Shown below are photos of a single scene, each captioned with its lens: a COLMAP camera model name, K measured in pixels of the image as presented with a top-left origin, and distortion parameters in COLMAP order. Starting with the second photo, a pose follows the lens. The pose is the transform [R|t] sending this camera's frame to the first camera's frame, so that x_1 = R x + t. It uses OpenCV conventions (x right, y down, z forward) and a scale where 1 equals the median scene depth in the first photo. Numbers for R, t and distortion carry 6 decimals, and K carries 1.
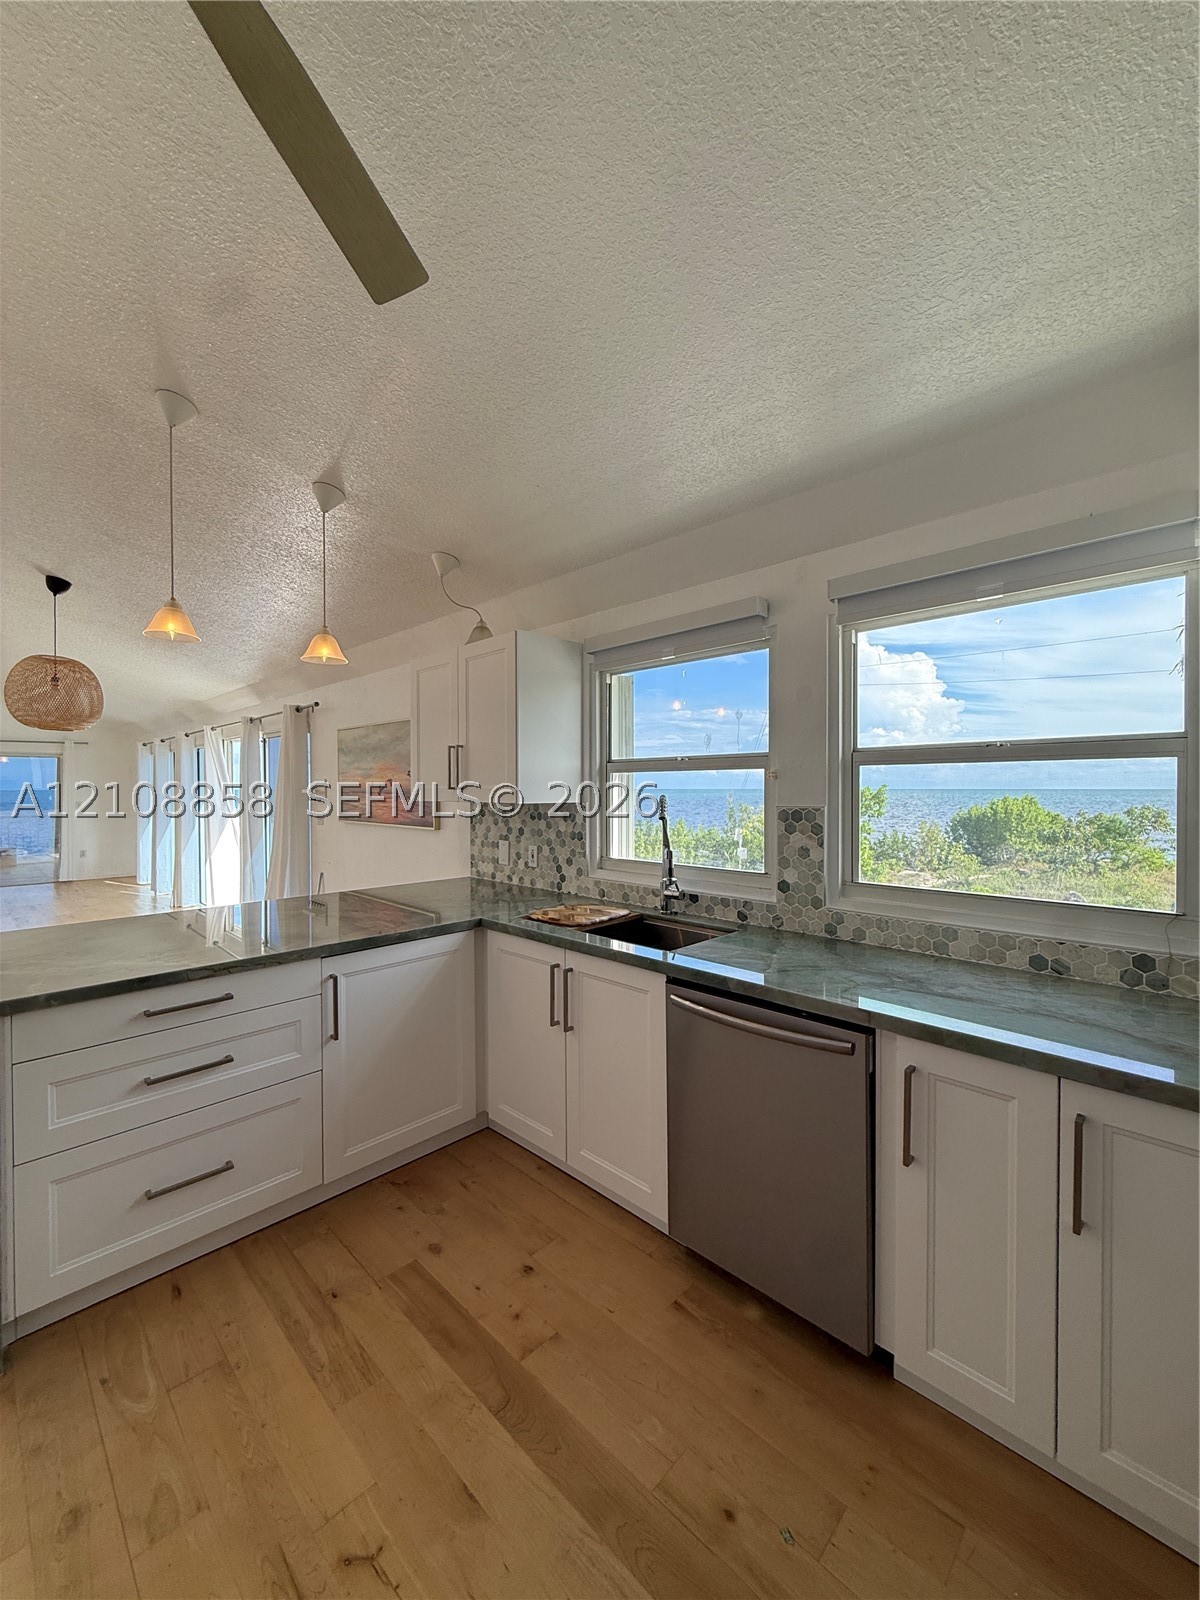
lens RADIAL K [[636.2, 0, 600.0], [0, 636.2, 800.0], [0, 0, 1]] dist [-0.000236, 0.000469]
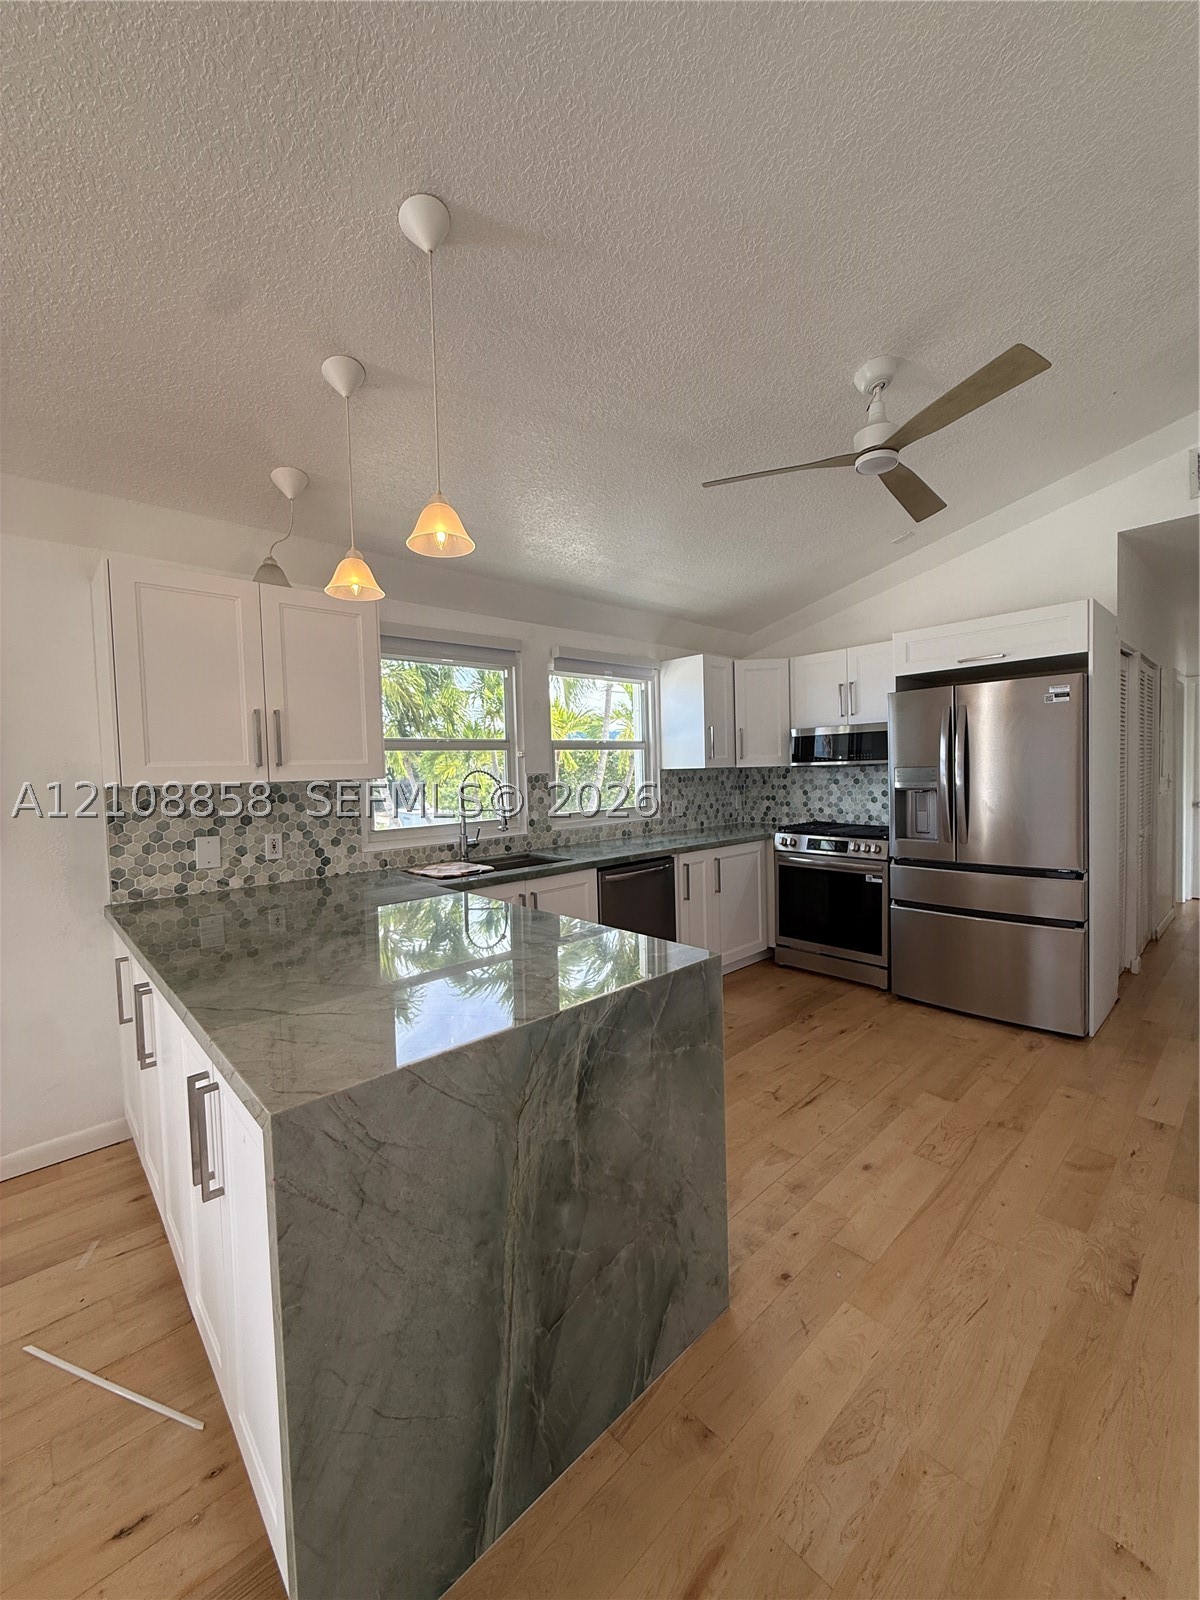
lens RADIAL K [[636.2, 0, 600.0], [0, 636.2, 800.0], [0, 0, 1]] dist [-0.000236, 0.000469]
pose [[0.052530, -0.047531, 0.997488, -0.956387], [0.048029, 0.997831, 0.045018, 0.009195], [-0.997464, 0.045543, 0.054699, 0.530592]]
